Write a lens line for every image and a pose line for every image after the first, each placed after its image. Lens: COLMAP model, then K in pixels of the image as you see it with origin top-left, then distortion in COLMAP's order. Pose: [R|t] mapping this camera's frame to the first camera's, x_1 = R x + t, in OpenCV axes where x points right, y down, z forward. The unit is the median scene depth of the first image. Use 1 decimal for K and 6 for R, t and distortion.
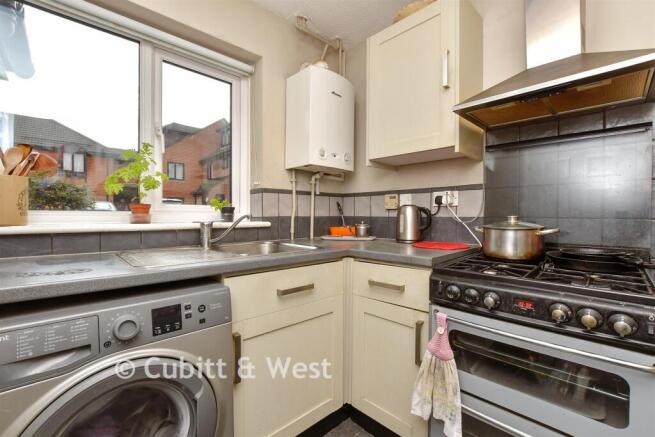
lens RADIAL K [[281.6, 0, 327.5], [0, 281.6, 218.5], [0, 0, 1]] dist [-0.044965, -0.000091]
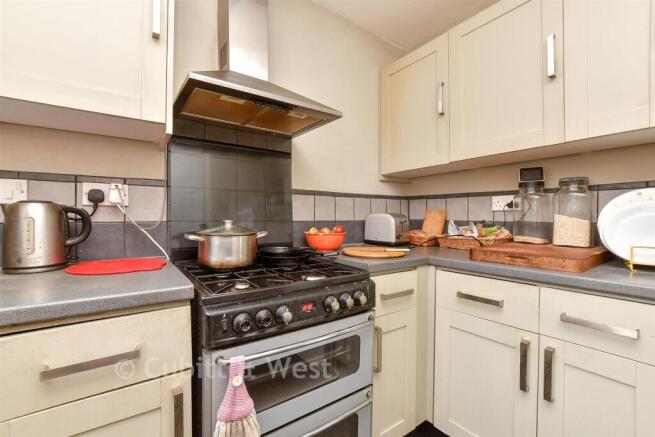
lens RADIAL K [[281.6, 0, 327.5], [0, 281.6, 218.5], [0, 0, 1]] dist [-0.044965, -0.000091]
pose [[0.116616, -0.004055, 0.993169, -0.205166], [0.008515, 0.999959, 0.003082, -0.014125], [-0.993141, 0.008098, 0.116646, 0.507532]]
